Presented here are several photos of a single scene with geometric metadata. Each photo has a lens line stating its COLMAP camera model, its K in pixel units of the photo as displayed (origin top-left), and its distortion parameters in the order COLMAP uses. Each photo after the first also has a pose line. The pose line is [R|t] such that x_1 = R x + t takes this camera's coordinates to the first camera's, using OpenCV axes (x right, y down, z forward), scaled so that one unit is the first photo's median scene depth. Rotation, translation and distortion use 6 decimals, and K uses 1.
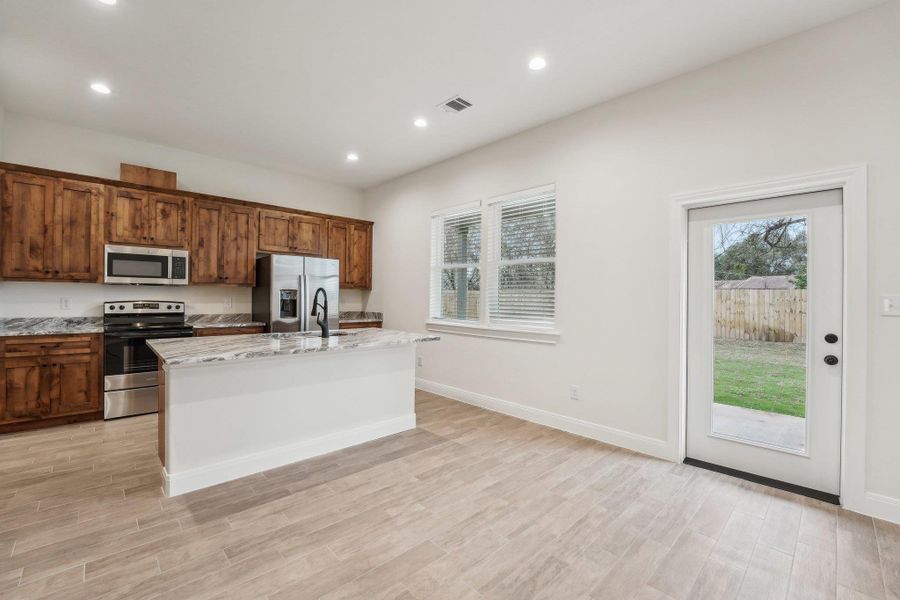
lens RADIAL K [[382.1, 0, 450.7], [0, 382.1, 298.5], [0, 0, 1]] dist [-0.025465, 0.002000]
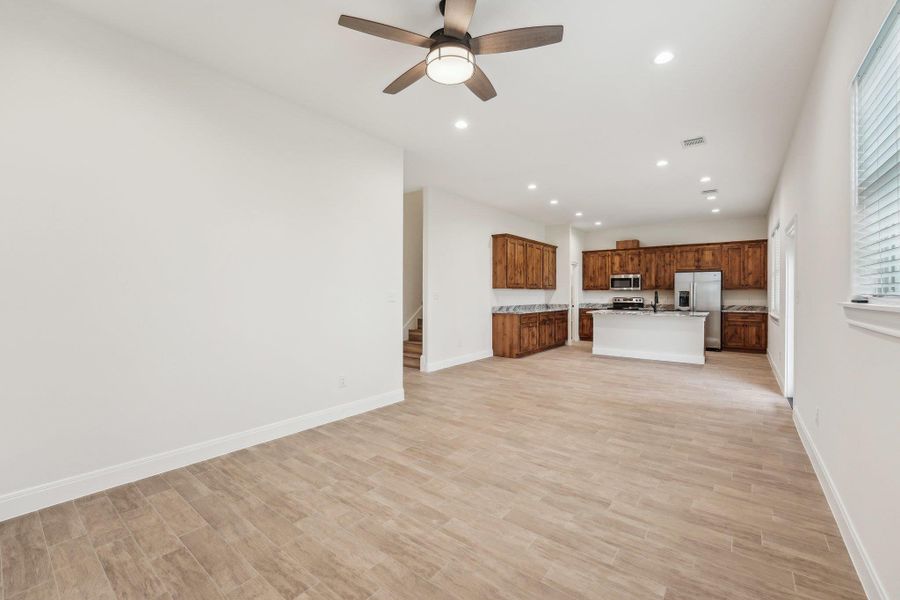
lens RADIAL K [[382.1, 0, 440.2], [0, 382.1, 293.9], [0, 0, 1]] dist [-0.025465, 0.002000]
pose [[0.136596, -0.011046, -0.990565, 1.502533], [-0.003032, 0.999928, -0.011568, 0.017278], [0.990622, 0.004584, 0.136553, -0.514575]]
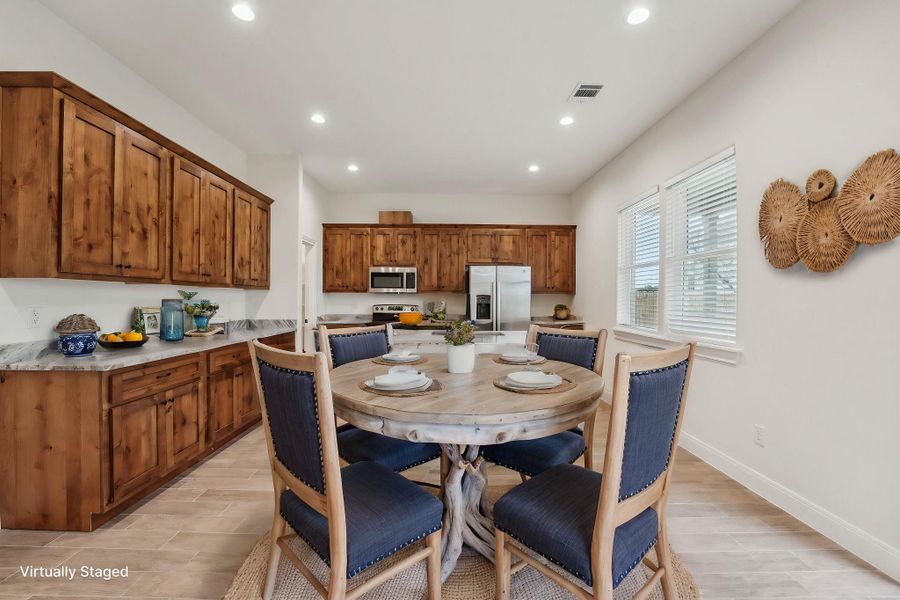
lens RADIAL K [[382.1, 0, 445.5], [0, 382.1, 301.3], [0, 0, 1]] dist [-0.025465, 0.002000]
pose [[0.726059, -0.003958, -0.687621, 0.357464], [0.000258, 0.999985, -0.005483, 0.001766], [0.687633, 0.003804, 0.726049, 0.090927]]
